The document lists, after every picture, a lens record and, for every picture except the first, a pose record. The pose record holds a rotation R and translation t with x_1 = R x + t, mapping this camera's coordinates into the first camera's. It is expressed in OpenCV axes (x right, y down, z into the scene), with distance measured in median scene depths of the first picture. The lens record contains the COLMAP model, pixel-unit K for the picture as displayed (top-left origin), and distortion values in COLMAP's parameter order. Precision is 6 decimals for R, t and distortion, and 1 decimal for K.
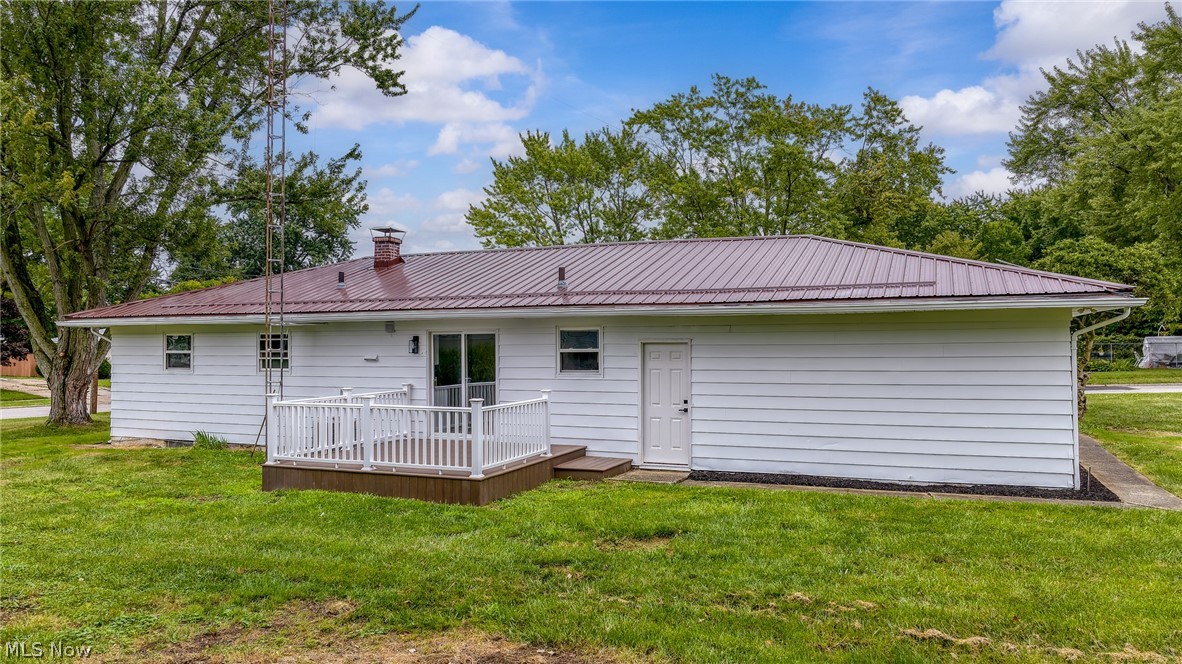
lens RADIAL K [[833.5, 0, 590.3], [0, 833.5, 339.6], [0, 0, 1]] dist [-0.000361, -0.001794]
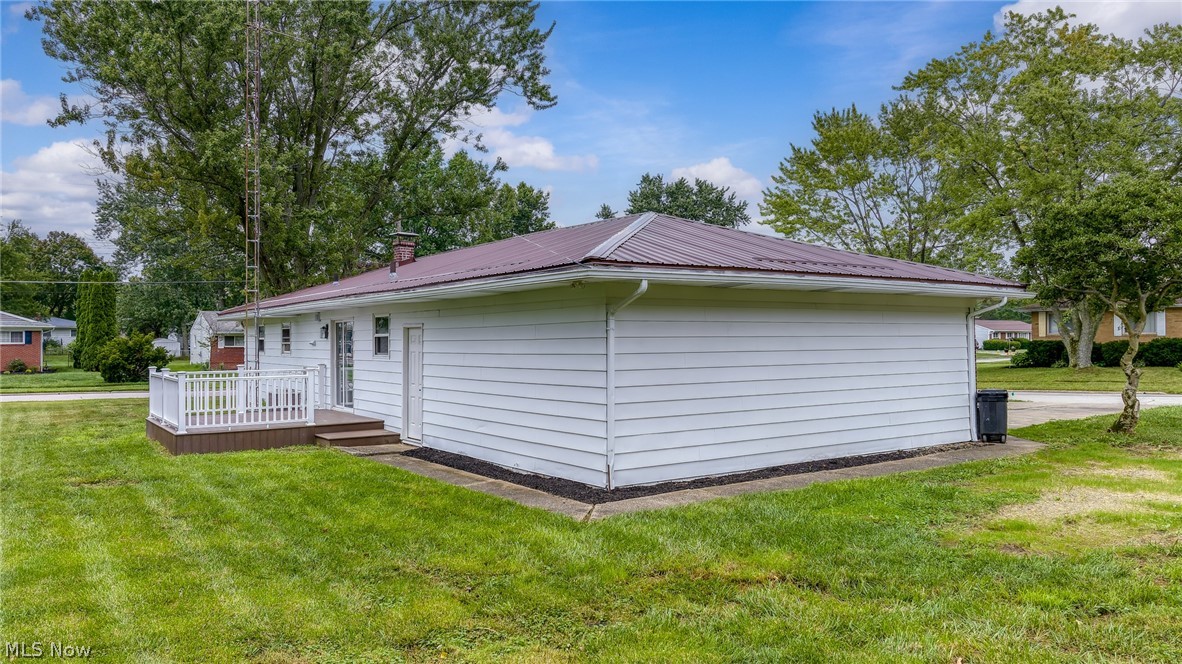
lens RADIAL K [[833.5, 0, 596.5], [0, 833.5, 331.7], [0, 0, 1]] dist [-0.000361, -0.001794]
pose [[0.839633, -0.005700, -0.543124, 0.841260], [0.004732, 0.999984, -0.003178, 0.014880], [0.543133, 0.000098, 0.839647, 0.218206]]
